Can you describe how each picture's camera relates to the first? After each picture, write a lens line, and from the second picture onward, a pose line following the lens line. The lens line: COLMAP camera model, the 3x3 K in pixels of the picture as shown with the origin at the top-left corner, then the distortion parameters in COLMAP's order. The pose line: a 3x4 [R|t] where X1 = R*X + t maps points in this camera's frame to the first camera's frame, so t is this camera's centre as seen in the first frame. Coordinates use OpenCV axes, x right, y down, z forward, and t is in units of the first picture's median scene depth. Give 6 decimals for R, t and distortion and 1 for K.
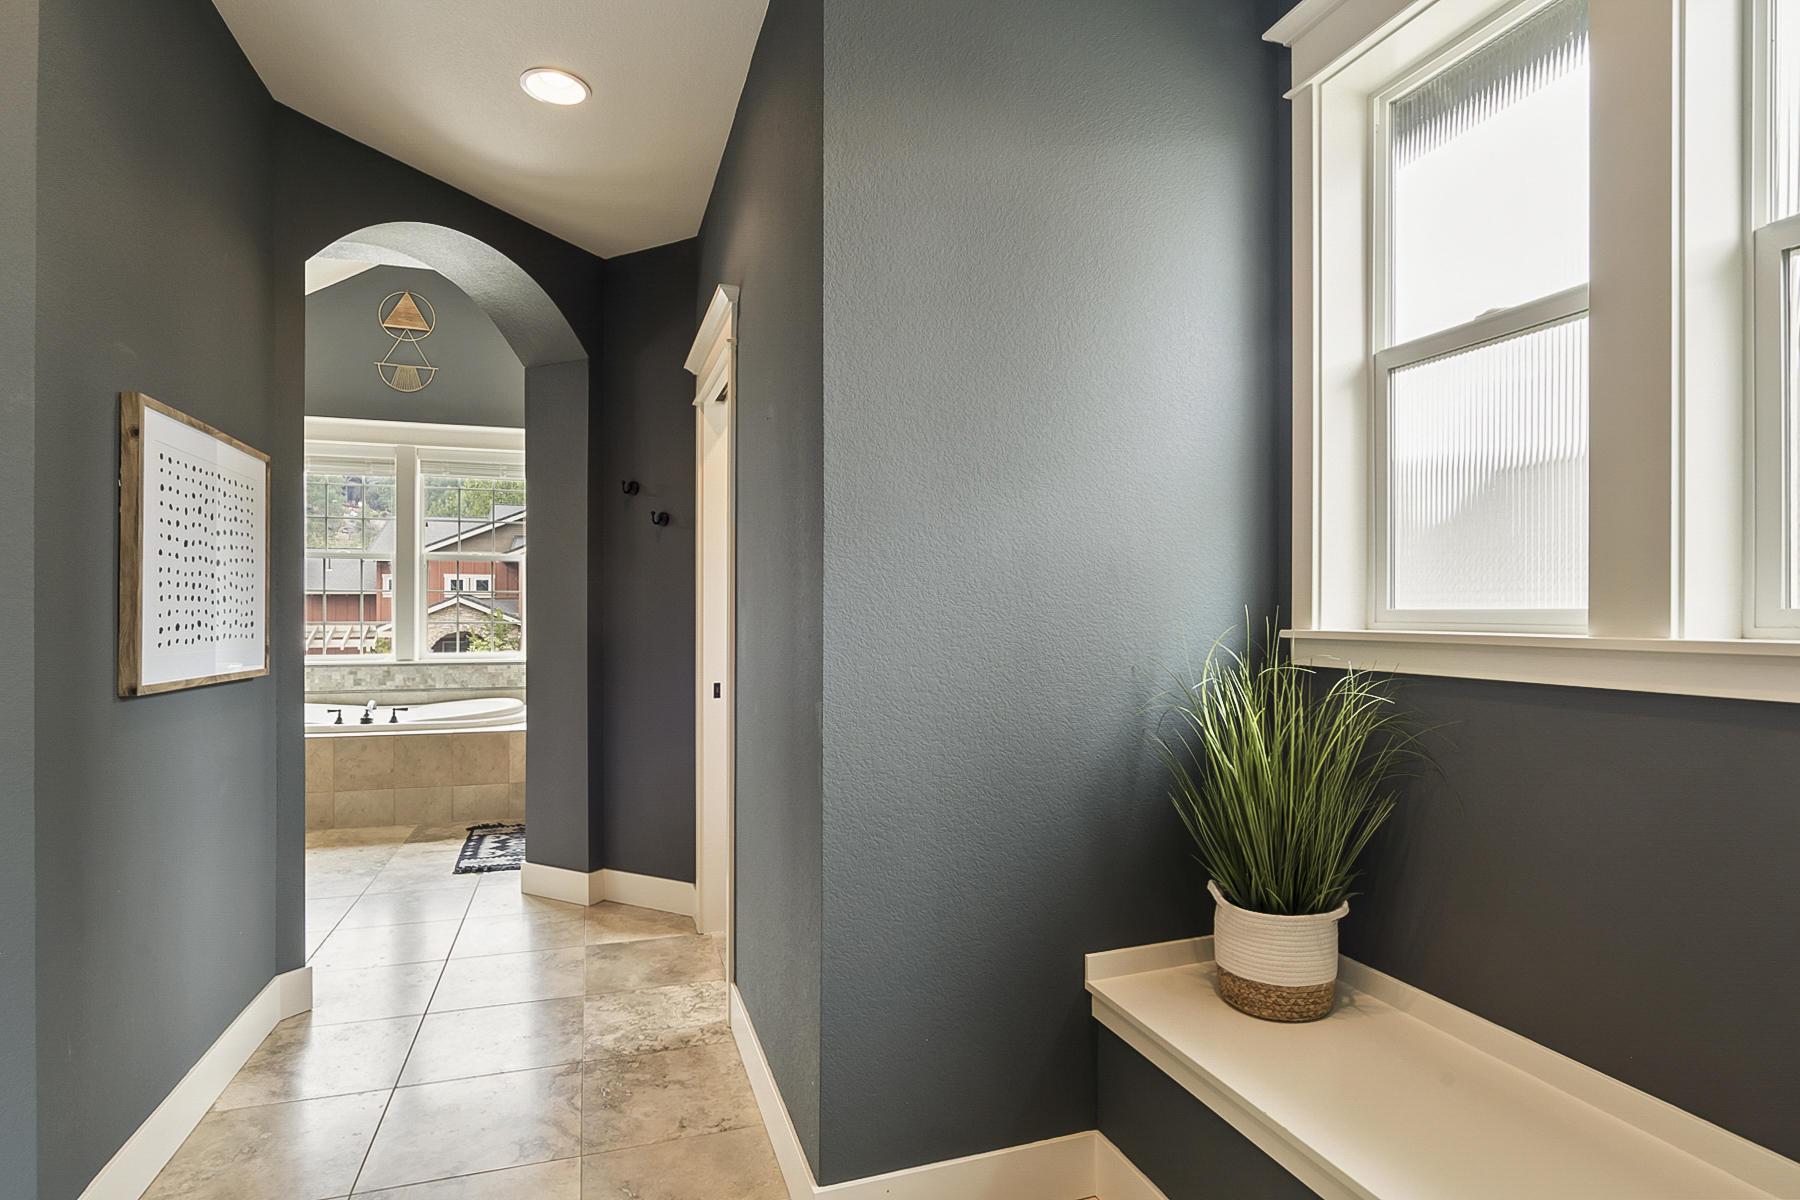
lens RADIAL K [[922.5, 0, 903.0], [0, 922.5, 609.1], [0, 0, 1]] dist [-0.013703, 0.000008]
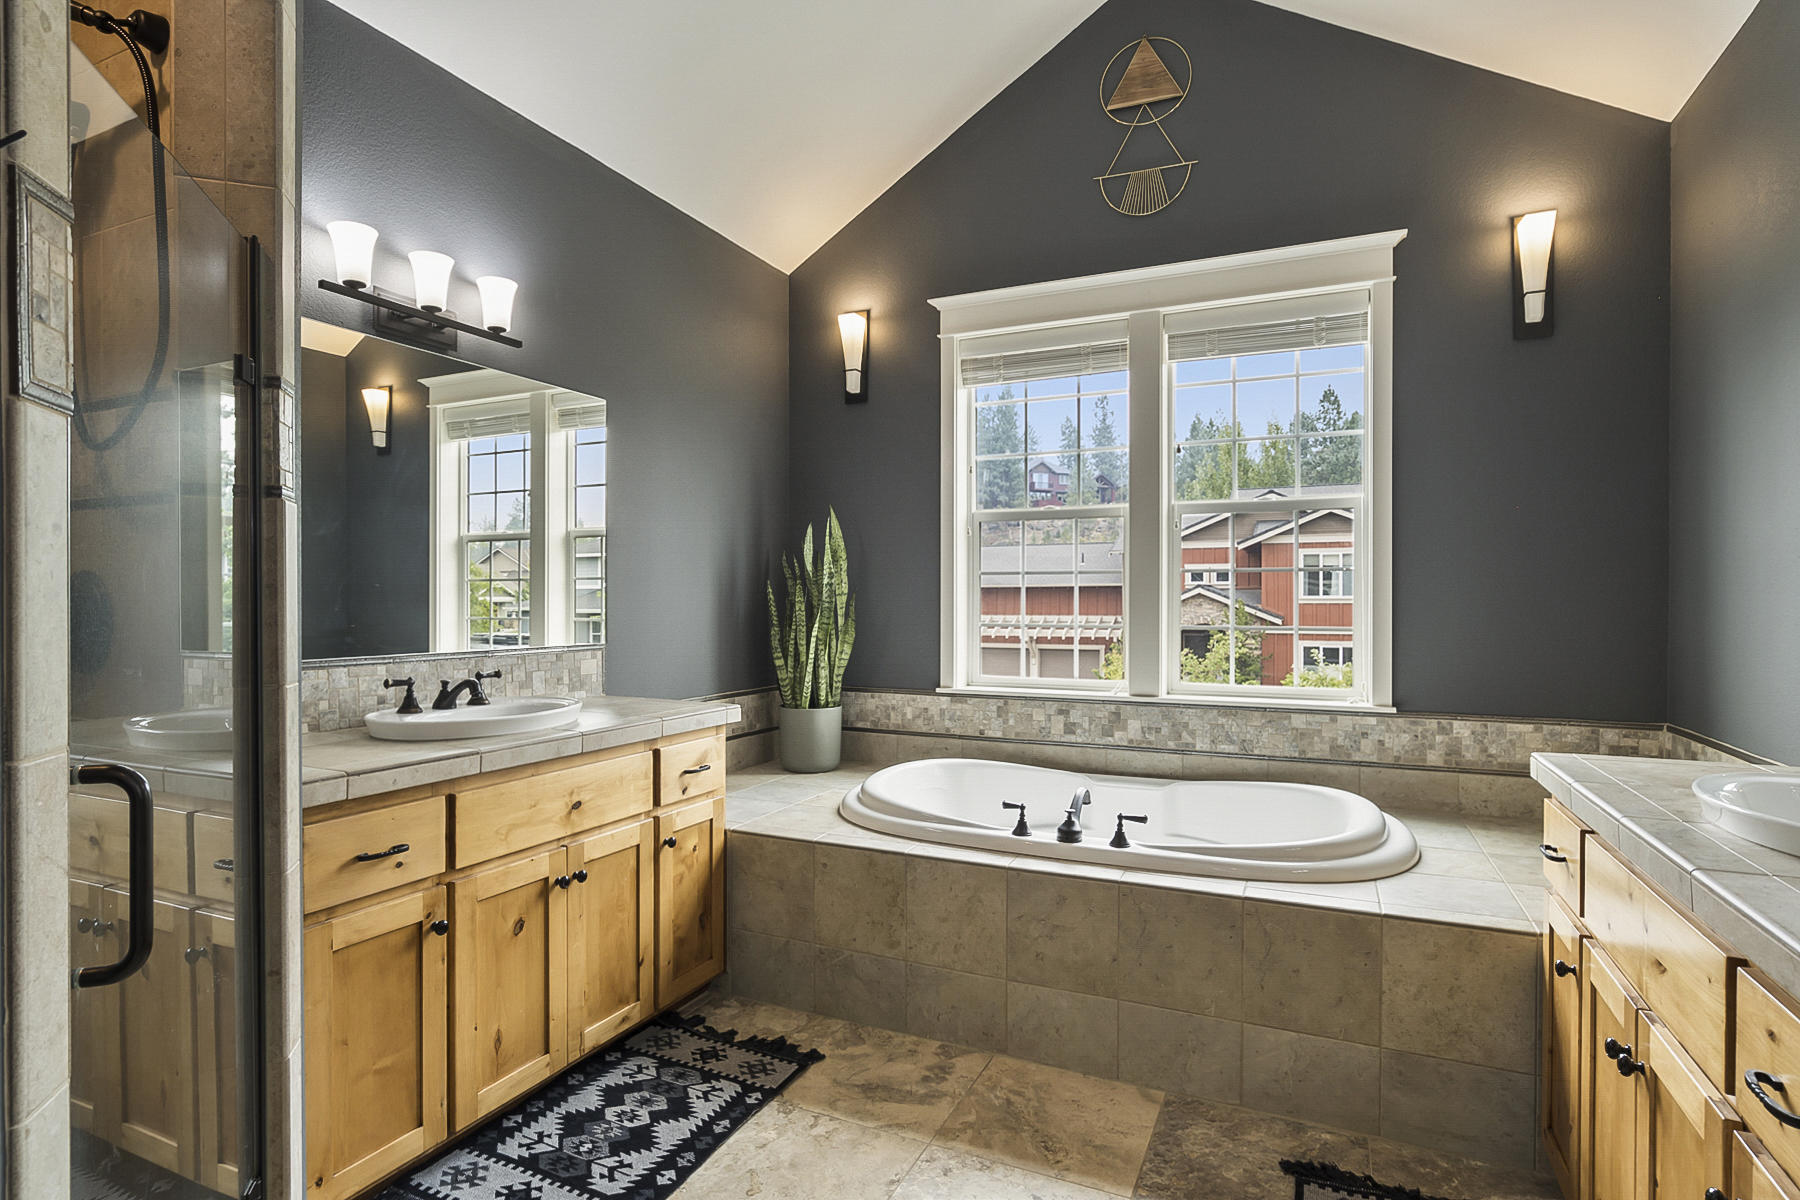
lens RADIAL K [[922.5, 0, 901.6], [0, 922.5, 604.3], [0, 0, 1]] dist [-0.013703, 0.000008]
pose [[0.725436, 0.002066, -0.688286, -0.264217], [0.001379, 0.999989, 0.004455, -0.002441], [0.688288, -0.004181, 0.725425, 0.493876]]
